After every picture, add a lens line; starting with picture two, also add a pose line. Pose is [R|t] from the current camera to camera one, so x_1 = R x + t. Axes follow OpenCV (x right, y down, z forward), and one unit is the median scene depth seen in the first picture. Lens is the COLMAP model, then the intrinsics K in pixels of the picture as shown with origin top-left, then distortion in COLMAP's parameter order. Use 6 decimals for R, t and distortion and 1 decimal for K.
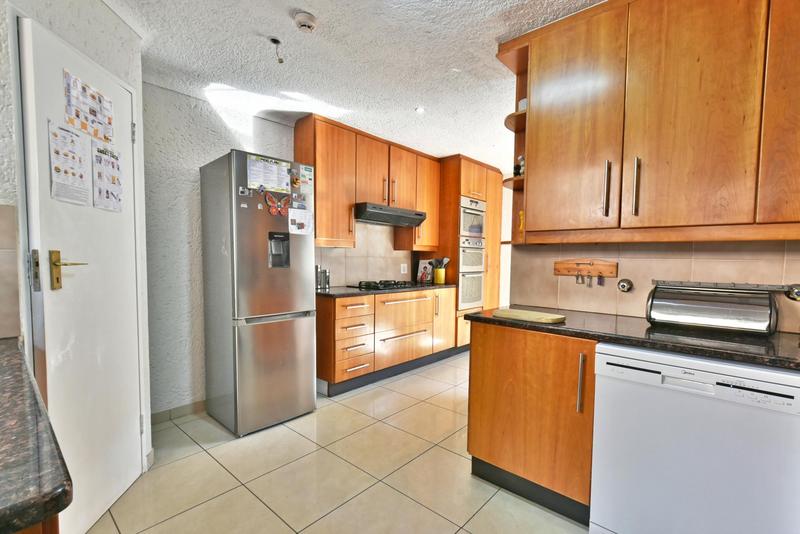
lens RADIAL K [[370.6, 0, 399.5], [0, 370.6, 275.7], [0, 0, 1]] dist [0.000773, 0.000065]
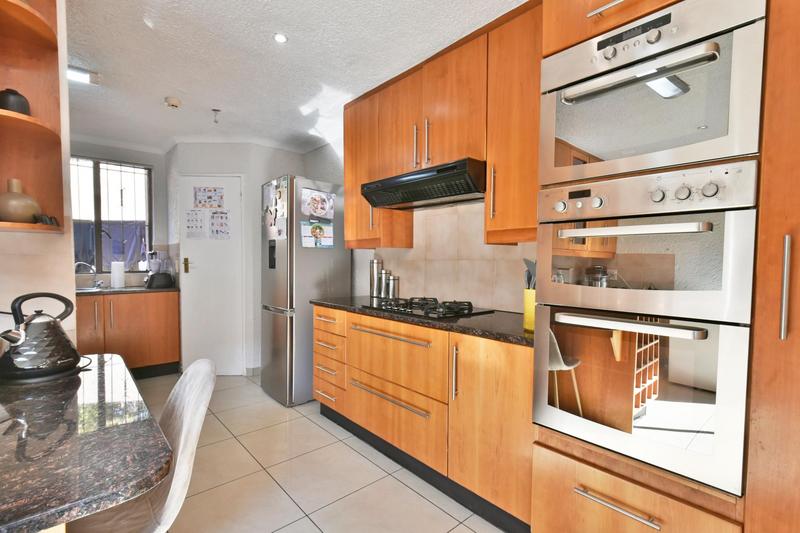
lens RADIAL K [[363.5, 0, 403.1], [0, 363.5, 276.1], [0, 0, 1]] dist [0.018267, -0.011778]
pose [[-0.113950, 0.028831, -0.993068, 1.005222], [-0.057016, 0.997742, 0.035509, -0.080112], [0.991849, 0.060667, -0.112049, 1.912095]]
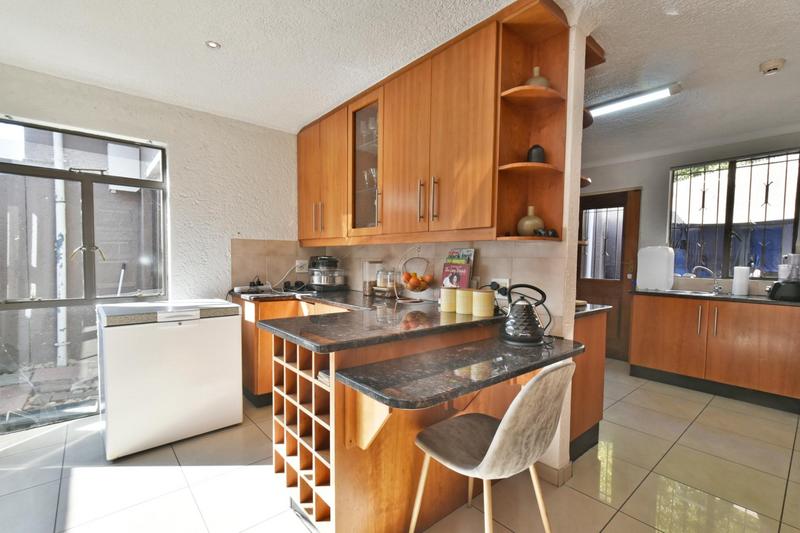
lens RADIAL K [[361.2, 0, 400.0], [0, 361.2, 276.6], [0, 0, 1]] dist [-0.001376, -0.000592]
pose [[-0.990494, -0.033409, 0.133435, 0.672067], [-0.020003, 0.994728, 0.100576, -0.093739], [-0.136092, 0.096951, -0.985941, 2.118451]]
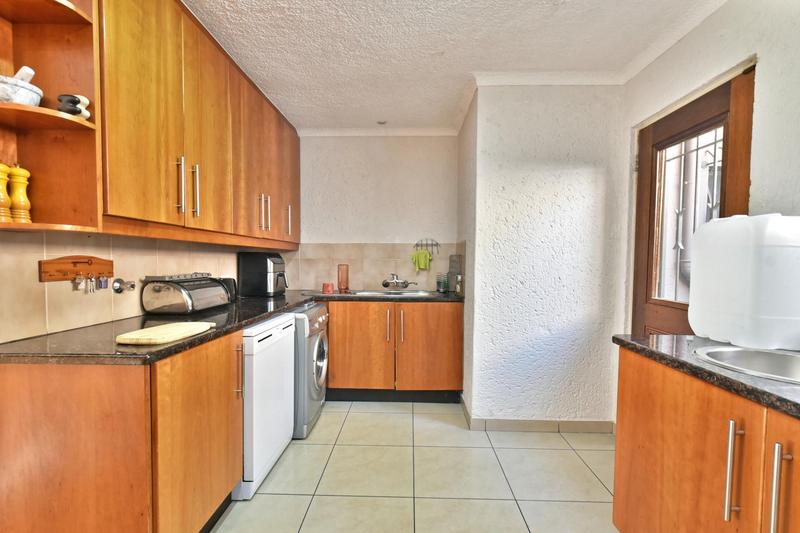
lens RADIAL K [[363.5, 0, 403.1], [0, 363.5, 276.1], [0, 0, 1]] dist [0.018267, -0.011778]
pose [[-0.652229, -0.048432, 0.756473, -0.465803], [0.023781, 0.996158, 0.084282, -0.051513], [-0.757649, 0.072961, -0.648571, 0.985889]]
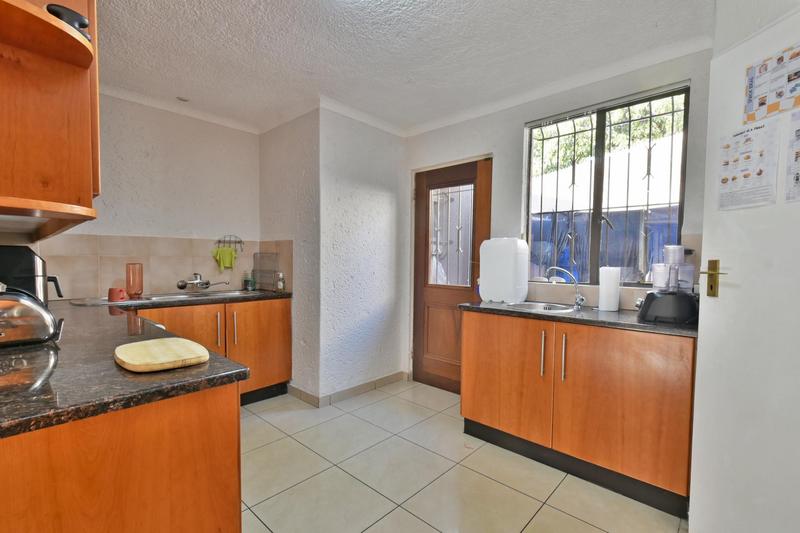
lens RADIAL K [[361.2, 0, 400.0], [0, 361.2, 276.6], [0, 0, 1]] dist [-0.001376, -0.000592]
pose [[-0.999640, -0.022572, 0.014505, -0.031373], [-0.021077, 0.995152, 0.096062, -0.067018], [-0.016603, 0.095722, -0.995270, 1.378449]]
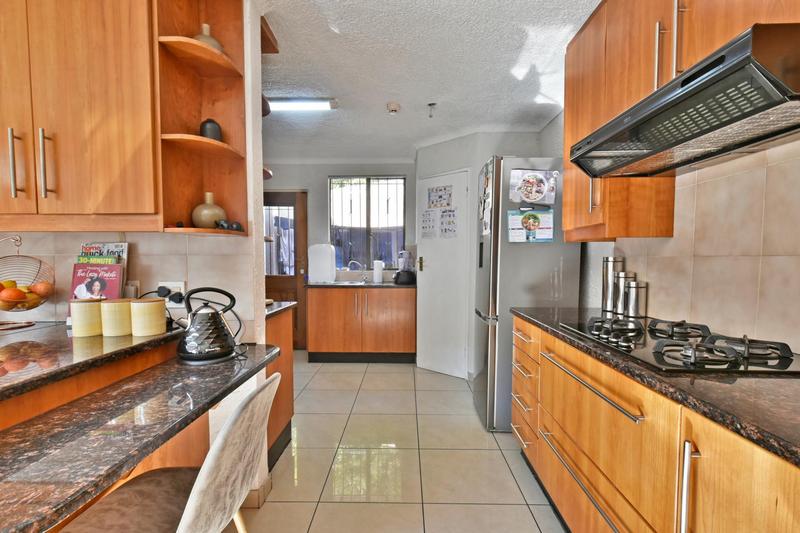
lens RADIAL K [[367.1, 0, 401.1], [0, 367.1, 277.1], [0, 0, 1]] dist [0.000912, -0.000362]
pose [[-0.755228, 0.020666, -0.655136, 0.674546], [-0.042489, 0.995857, 0.080394, -0.088309], [0.654083, 0.088552, -0.751221, 2.015934]]
